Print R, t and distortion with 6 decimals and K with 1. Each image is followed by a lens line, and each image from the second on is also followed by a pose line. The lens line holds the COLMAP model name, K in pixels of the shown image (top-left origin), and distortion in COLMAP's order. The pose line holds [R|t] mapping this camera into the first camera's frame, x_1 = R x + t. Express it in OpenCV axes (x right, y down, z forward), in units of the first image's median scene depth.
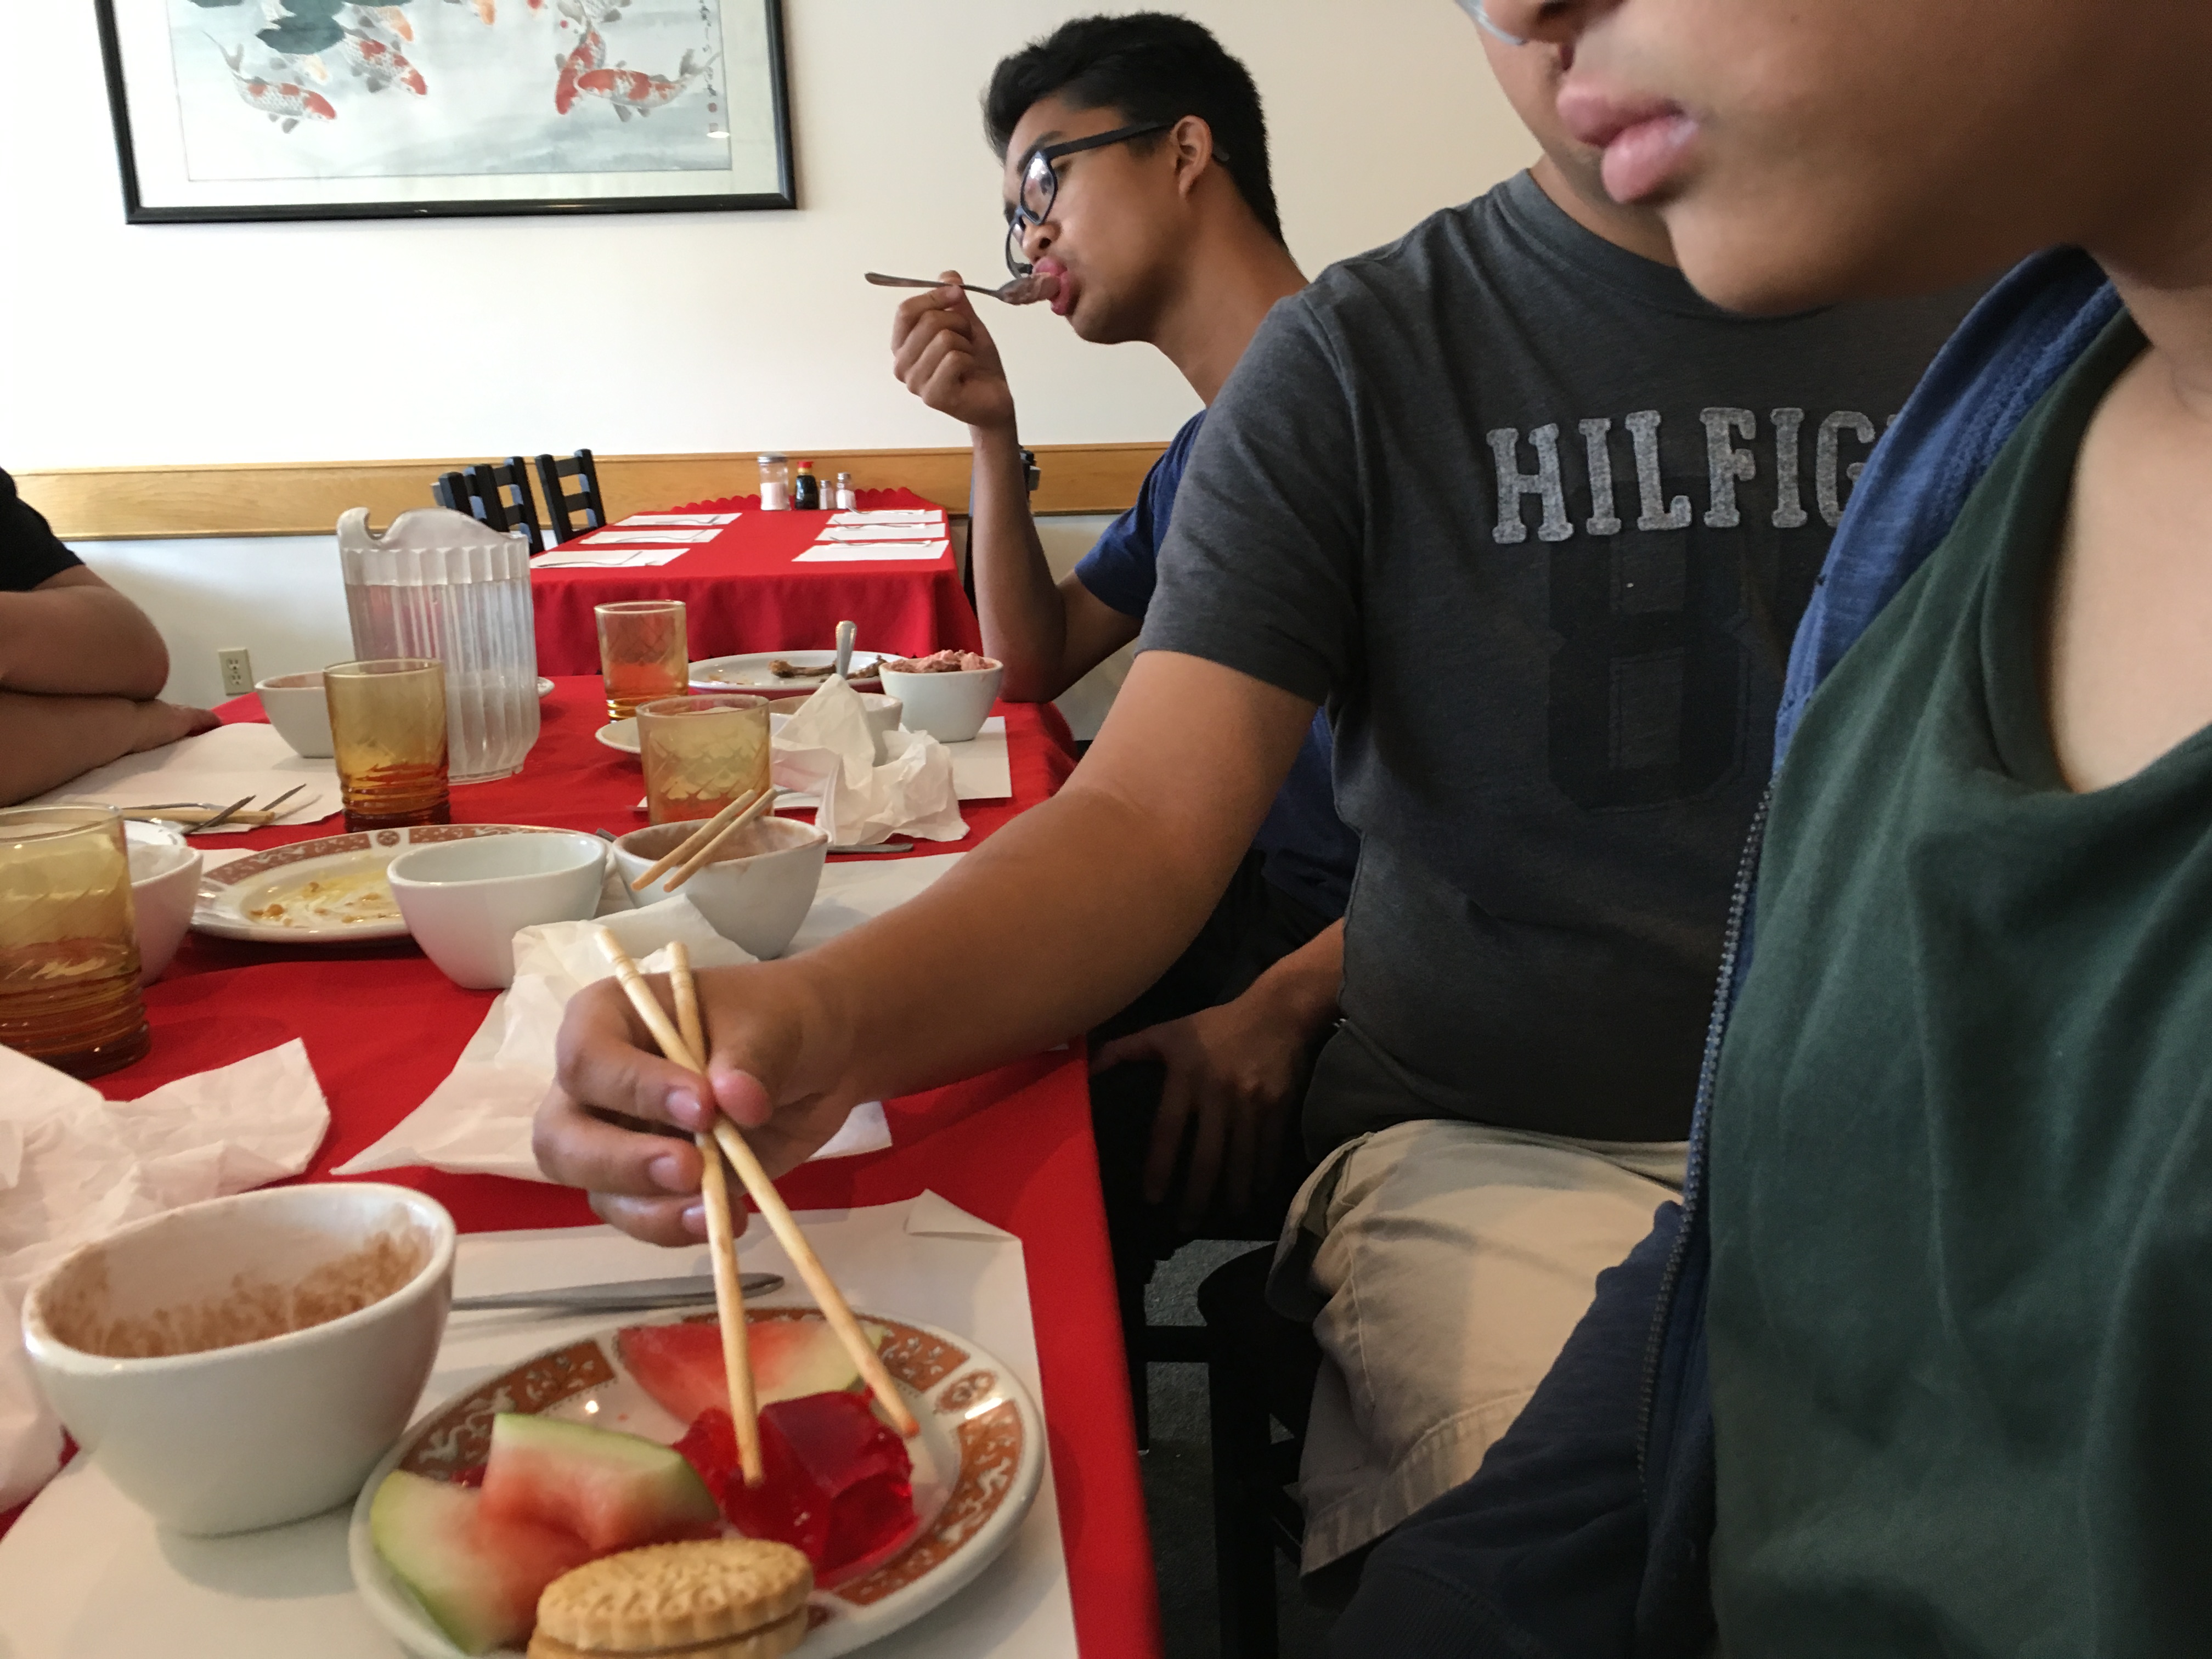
lens RADIAL K [[1865.1, 0, 1142.0], [0, 1865.1, 771.8], [0, 0, 1]] dist [0.042482, -0.056109]
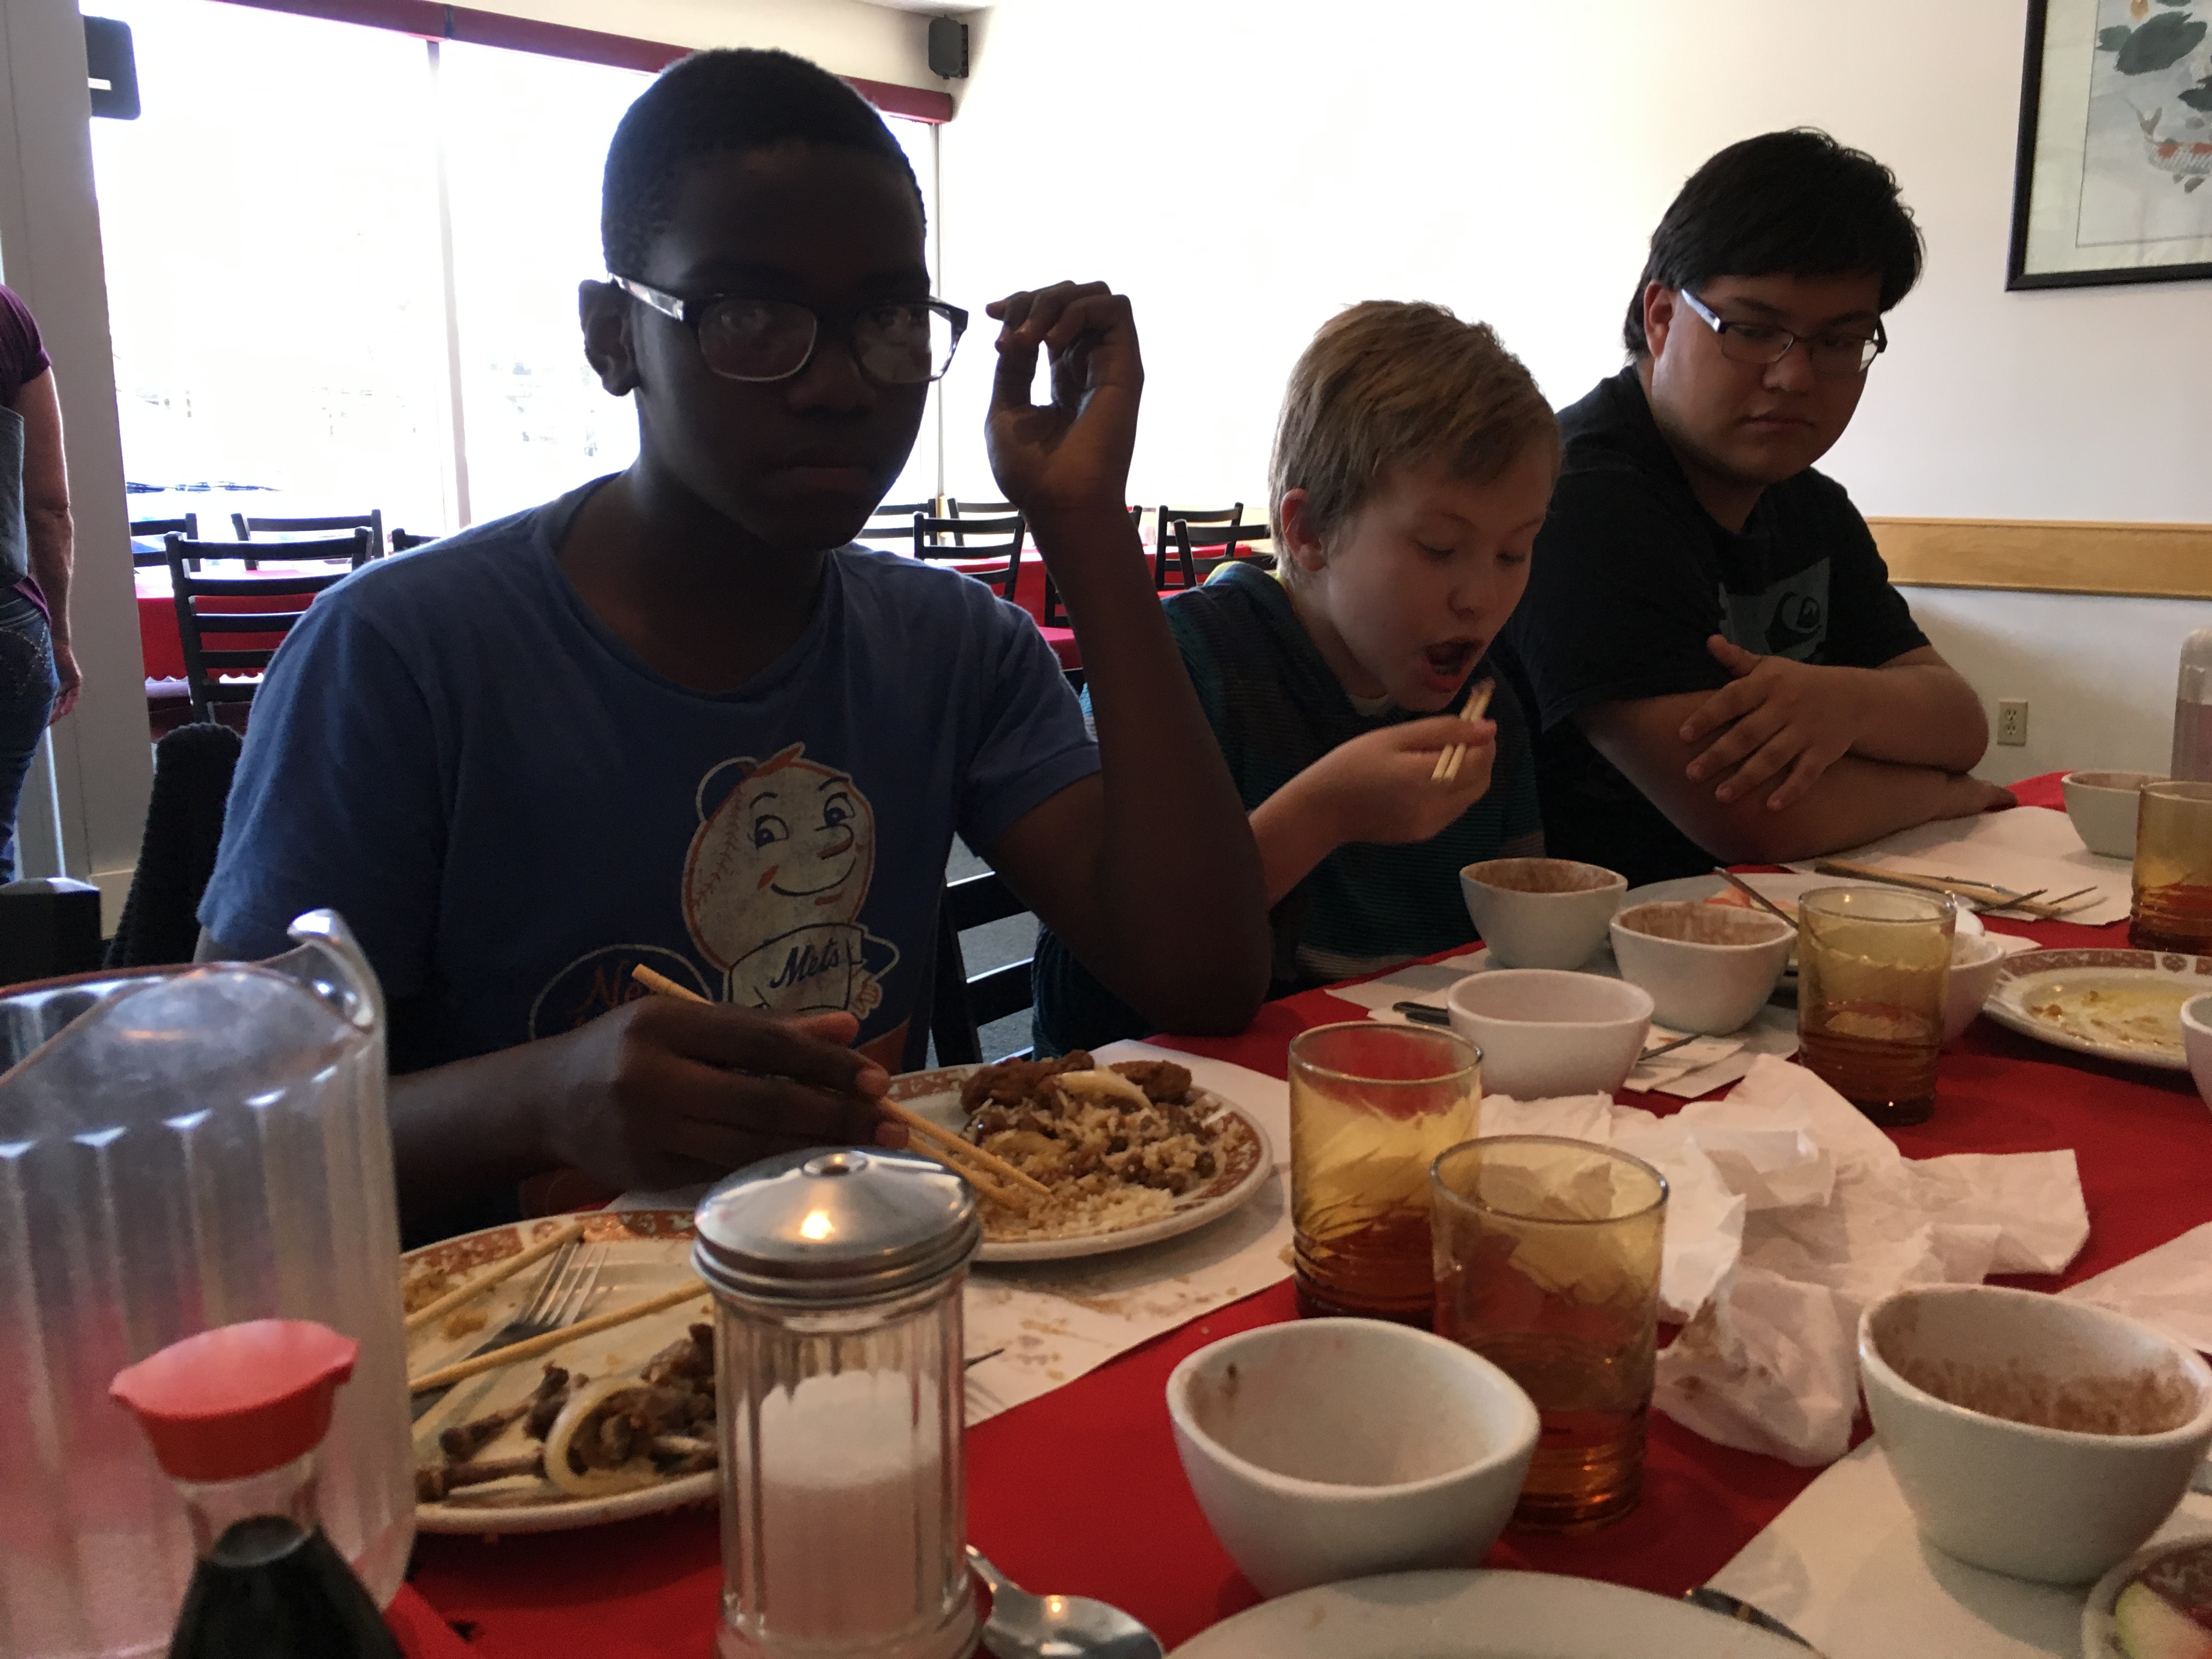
lens RADIAL K [[1865.1, 0, 1112.6], [0, 1865.1, 855.0], [0, 0, 1]] dist [0.042482, -0.056109]
pose [[0.623332, 0.179279, -0.761129, 0.006253], [-0.158170, 0.982150, 0.101804, -0.036793], [0.765794, 0.056930, 0.640562, -0.106817]]
